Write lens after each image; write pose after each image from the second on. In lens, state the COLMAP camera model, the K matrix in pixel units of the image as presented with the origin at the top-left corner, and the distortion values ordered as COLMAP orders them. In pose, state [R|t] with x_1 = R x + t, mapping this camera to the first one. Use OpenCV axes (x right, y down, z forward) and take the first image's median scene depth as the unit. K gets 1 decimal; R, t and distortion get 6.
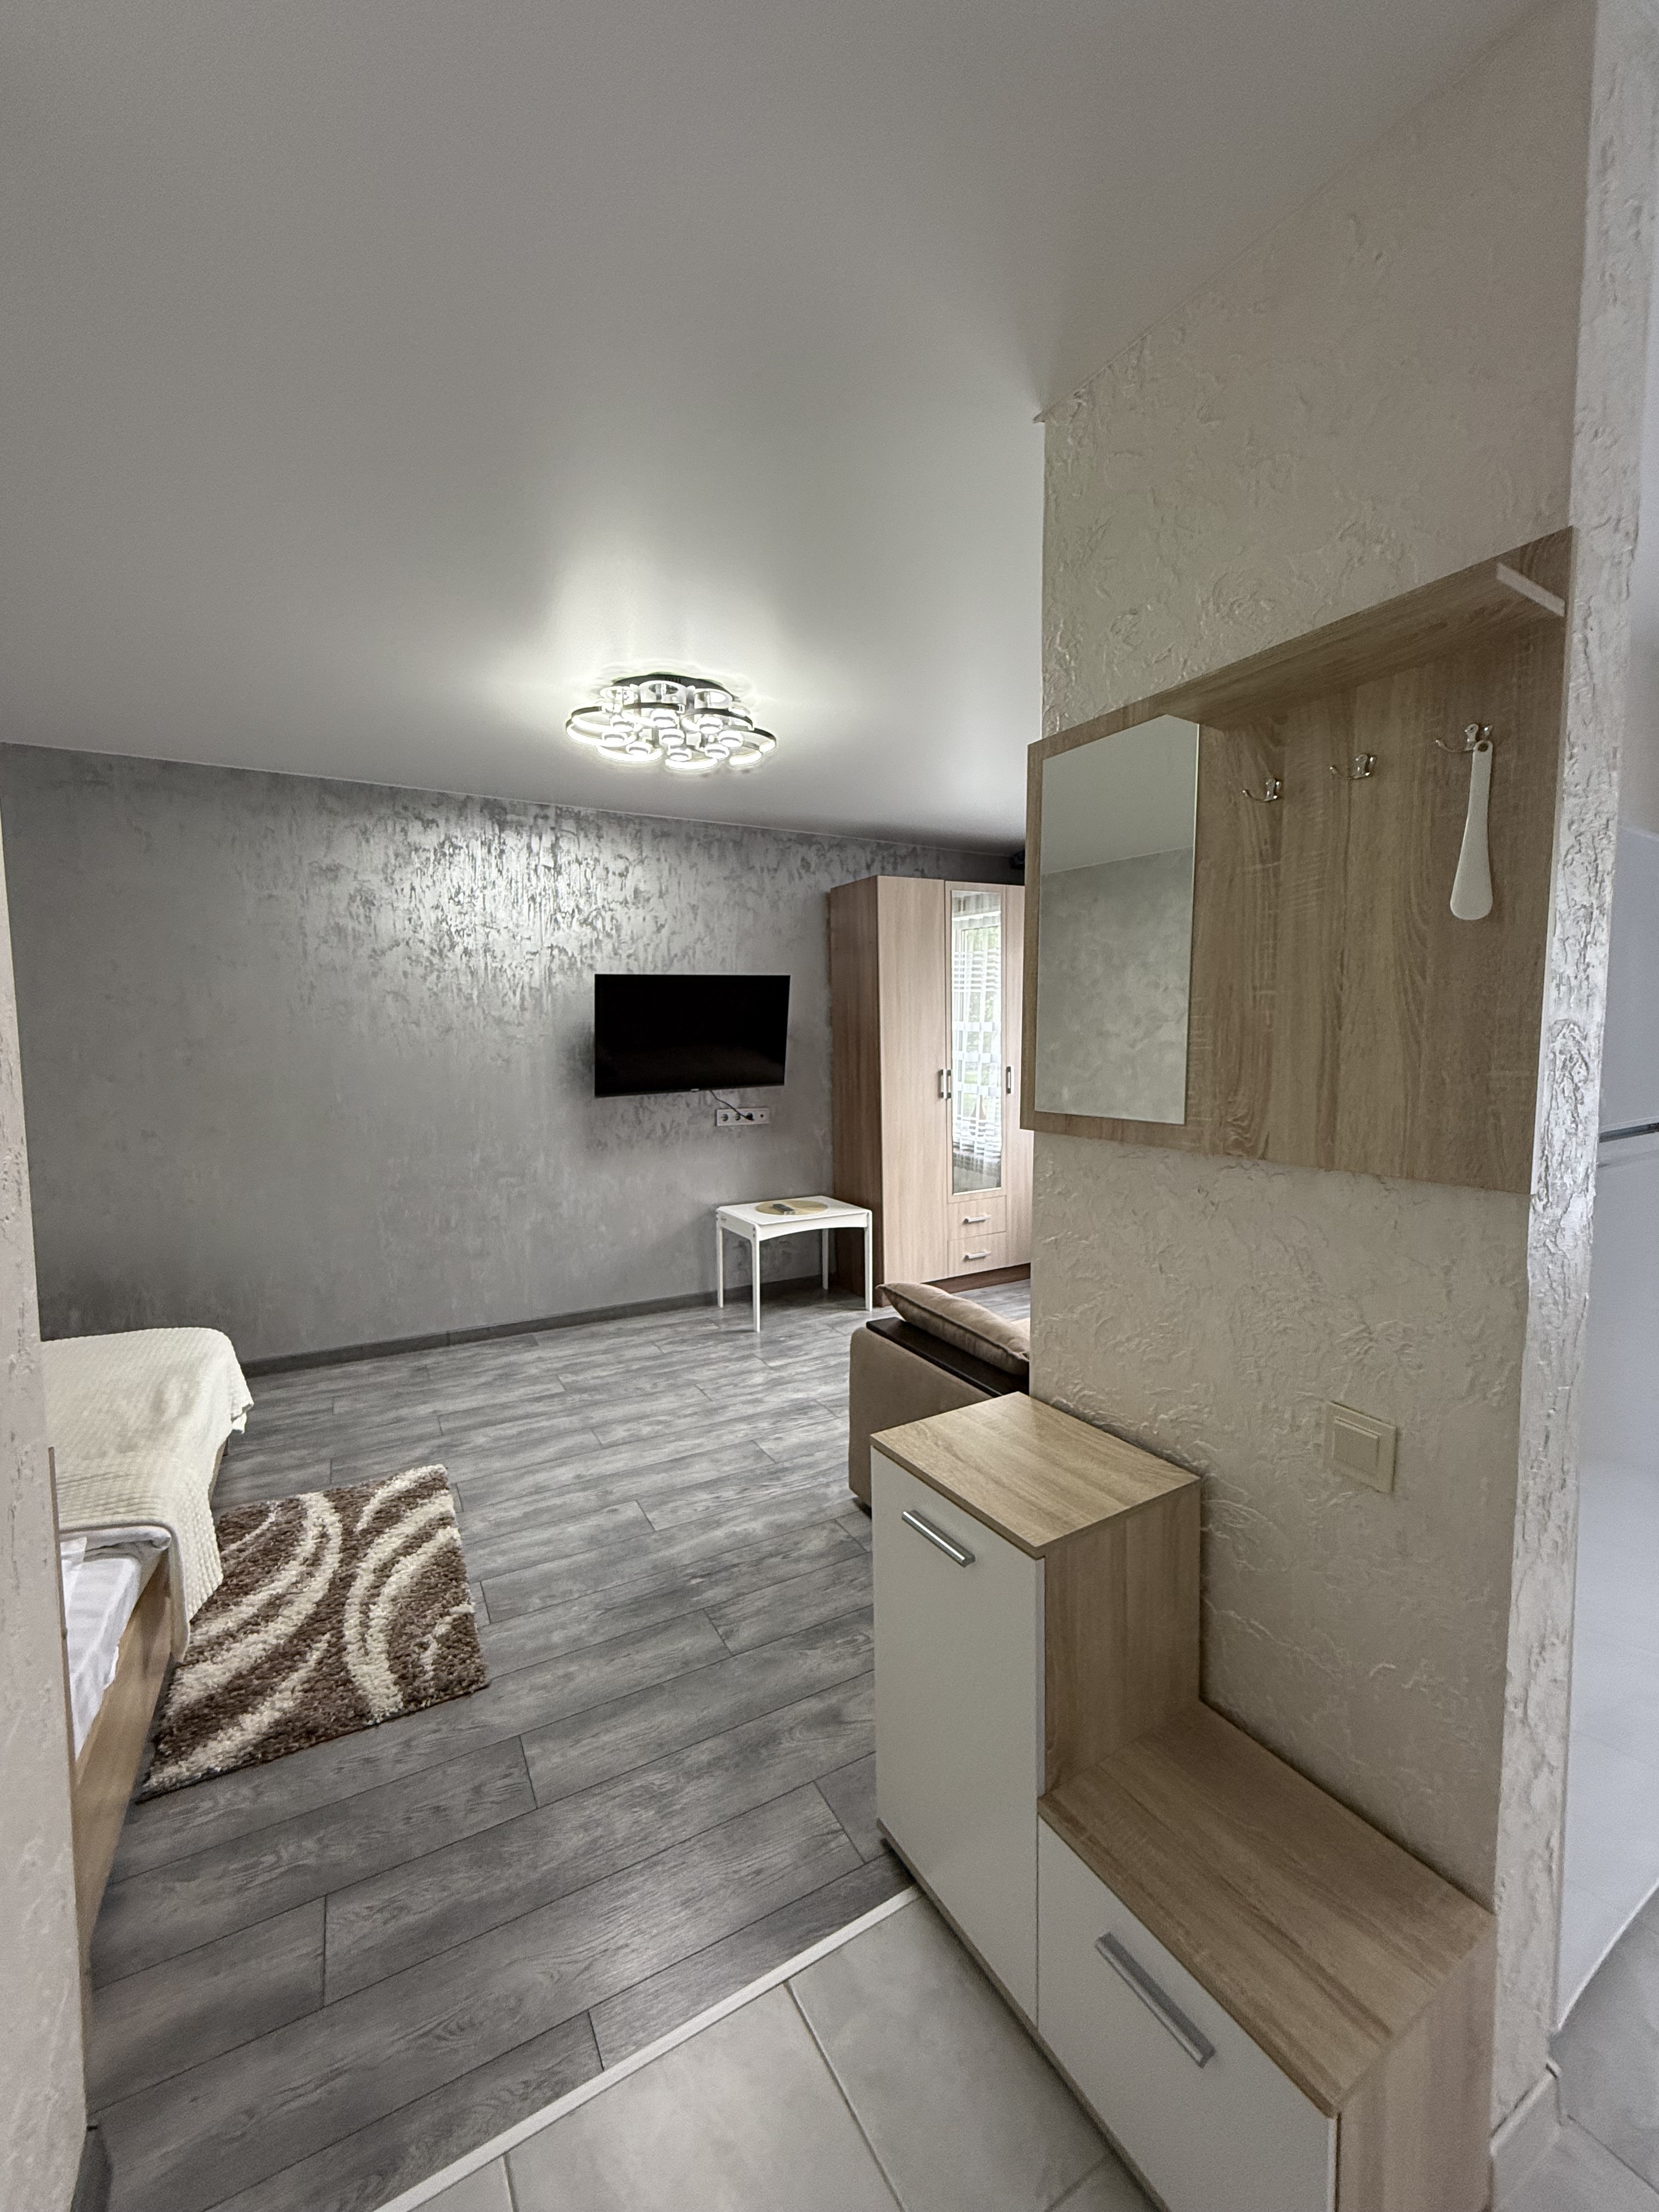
lens RADIAL K [[882.5, 0, 829.6], [0, 882.5, 1102.2], [0, 0, 1]] dist [0.001564, -0.000179]
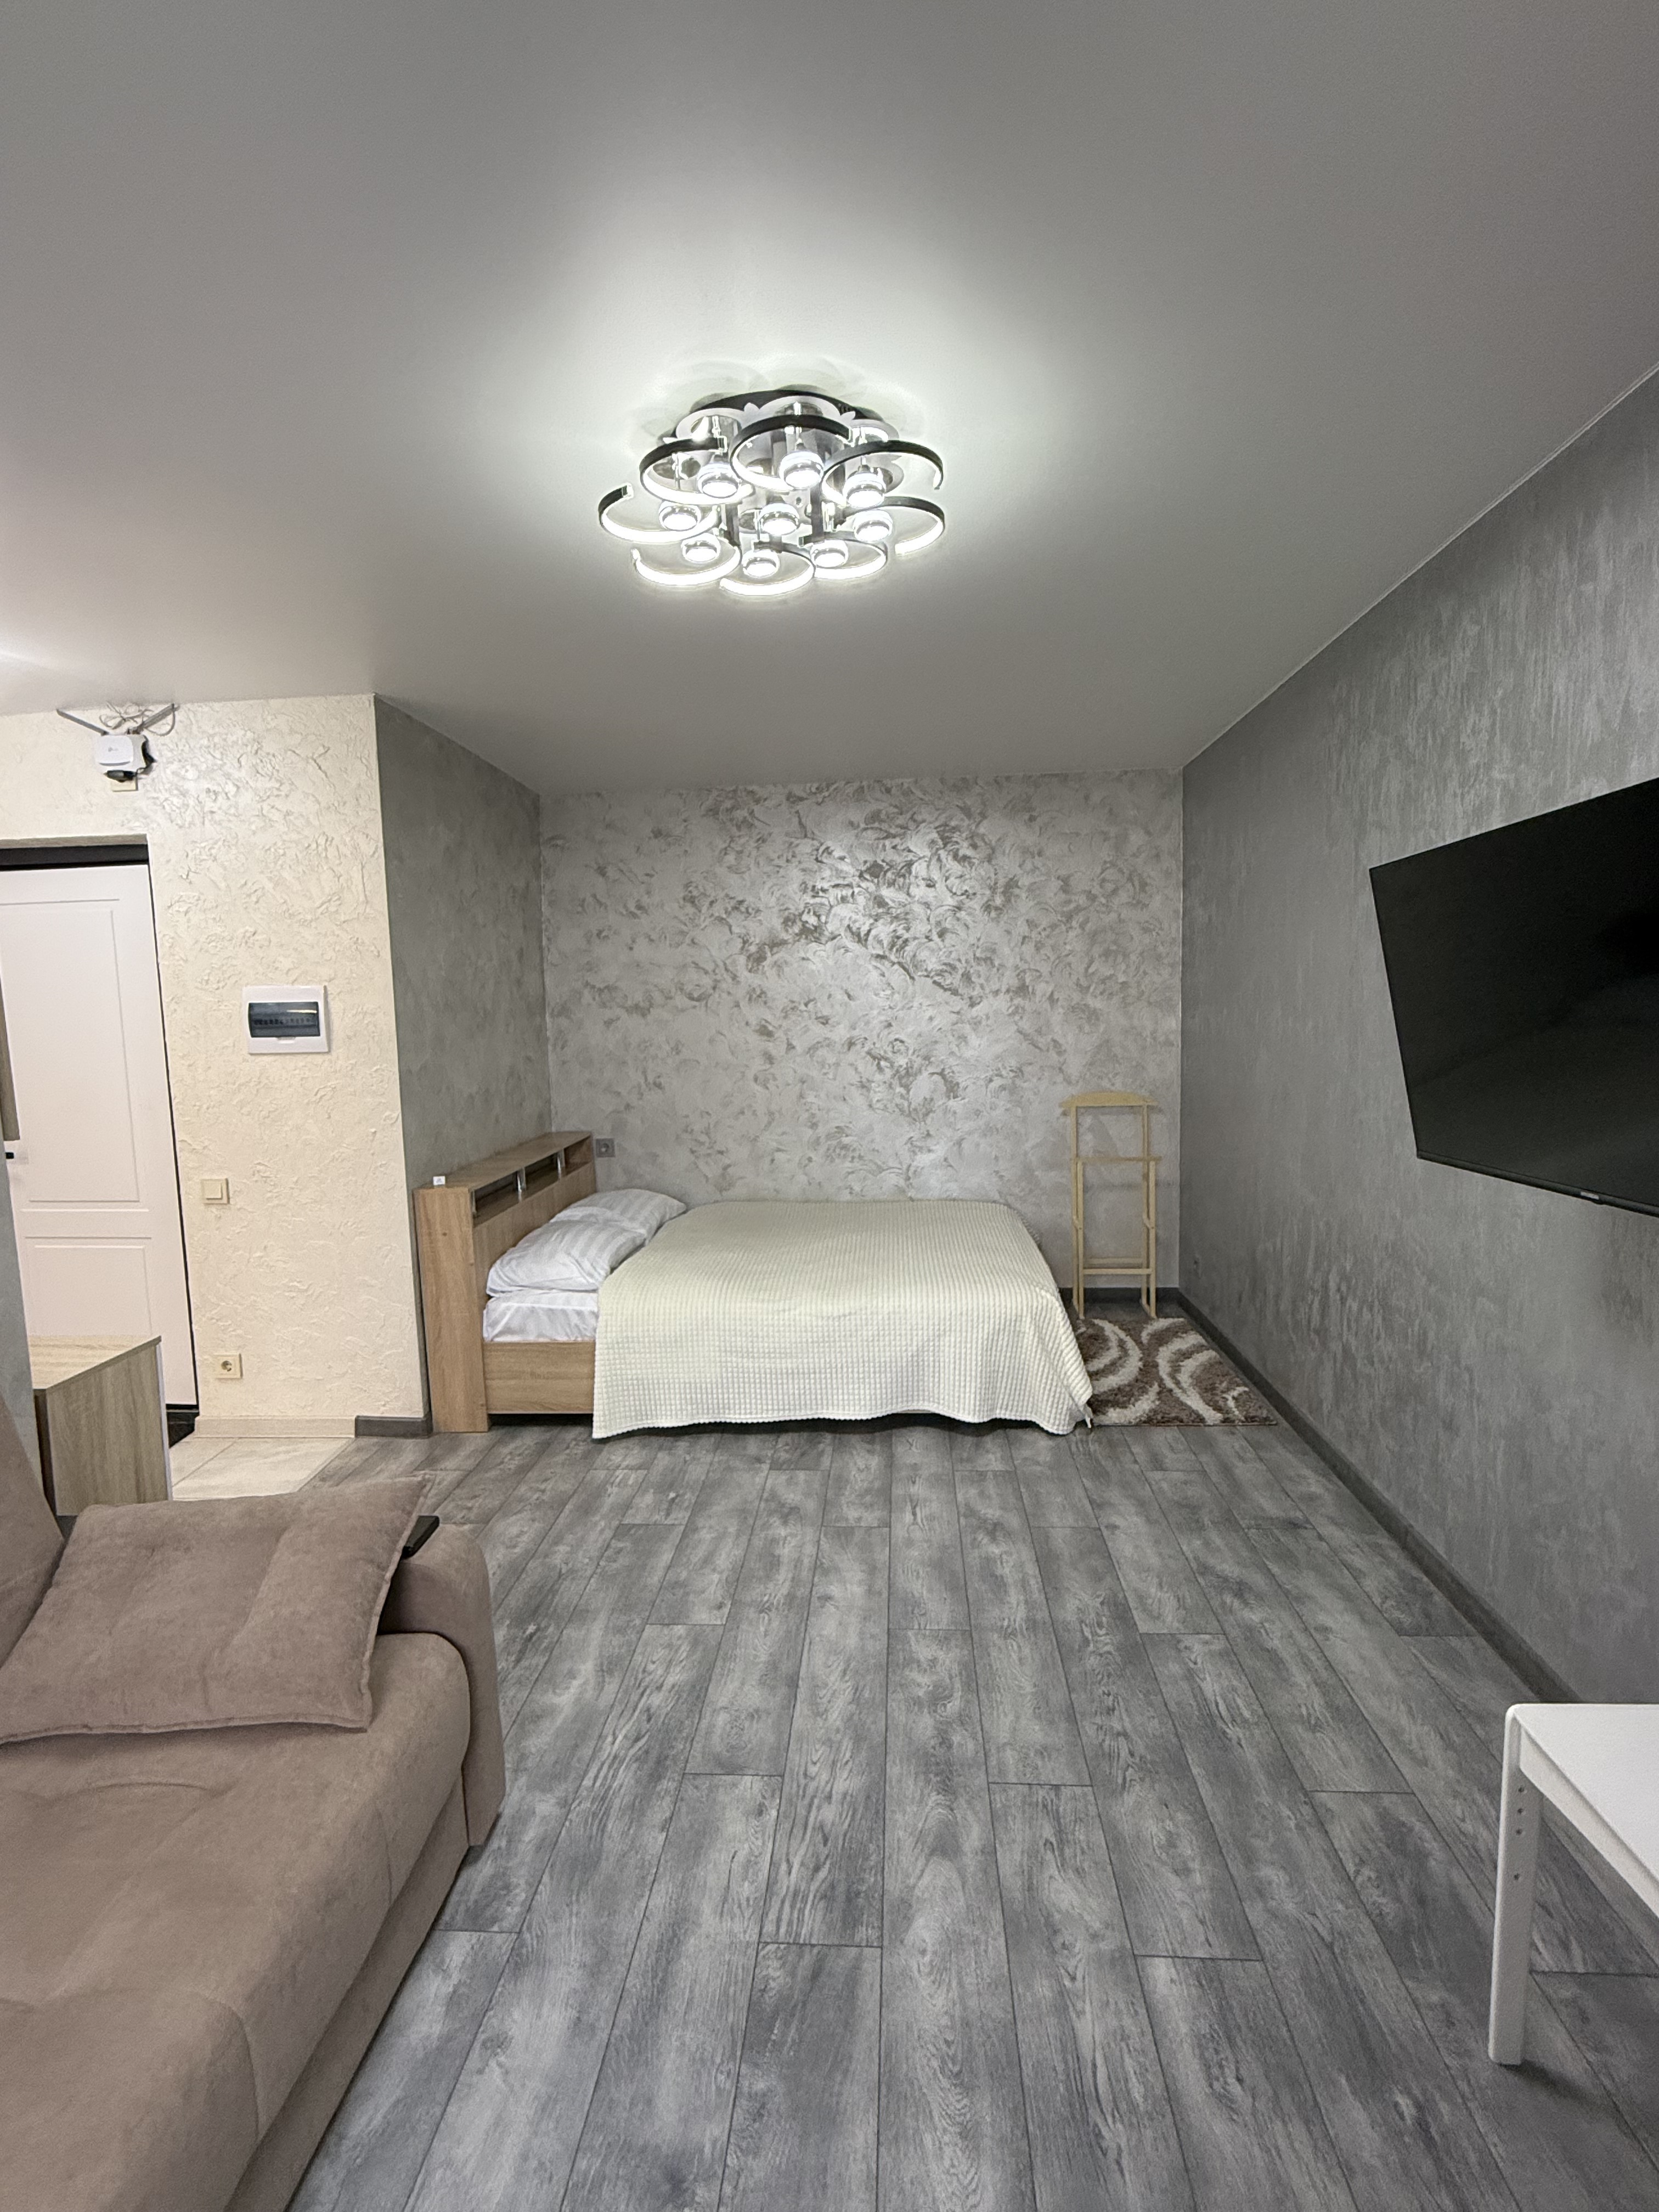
lens RADIAL K [[1027.5, 0, 825.7], [0, 1027.5, 1108.8], [0, 0, 1]] dist [0.000177, -0.000264]
pose [[-0.542503, 0.106625, -0.833259, 0.314654], [-0.033945, 0.988320, 0.148567, -0.097535], [0.839368, 0.108883, -0.532547, 1.084136]]
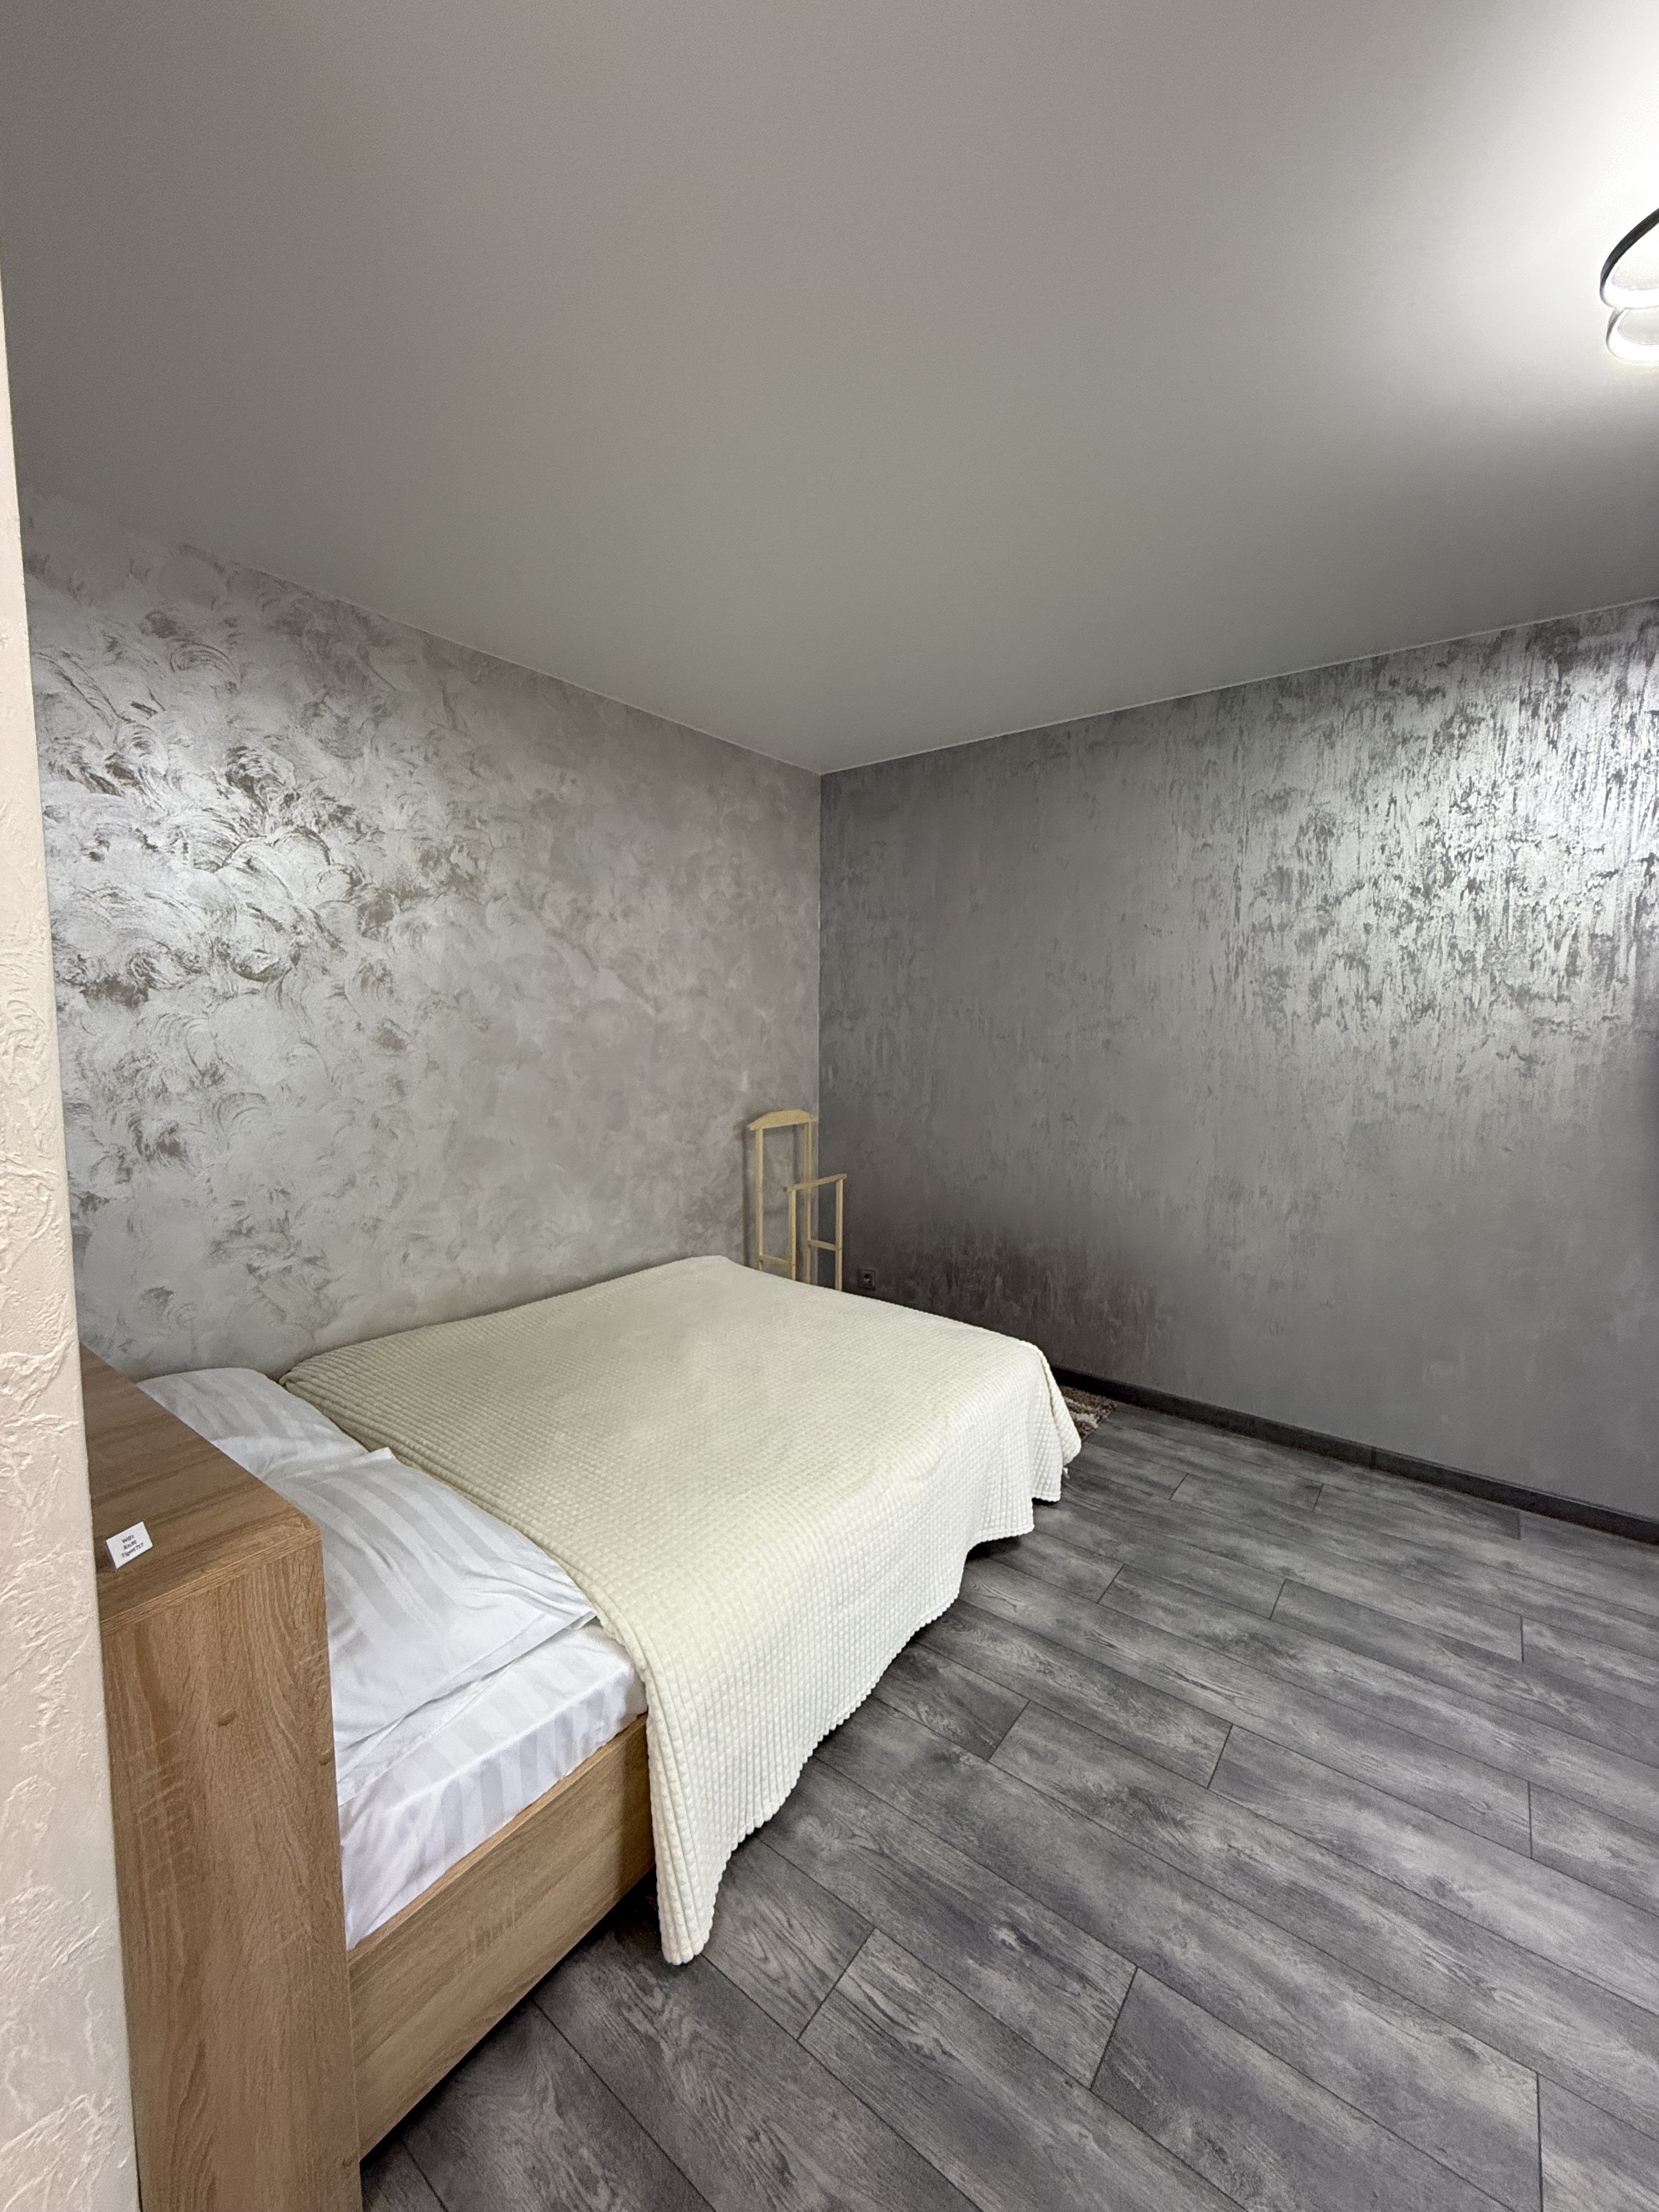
lens RADIAL K [[882.5, 0, 829.2], [0, 882.5, 1102.3], [0, 0, 1]] dist [0.001564, -0.000179]
pose [[0.406413, 0.094725, -0.908766, -0.006284], [-0.079128, 0.994523, 0.068277, -0.023062], [0.910256, 0.044160, 0.411683, 0.343132]]
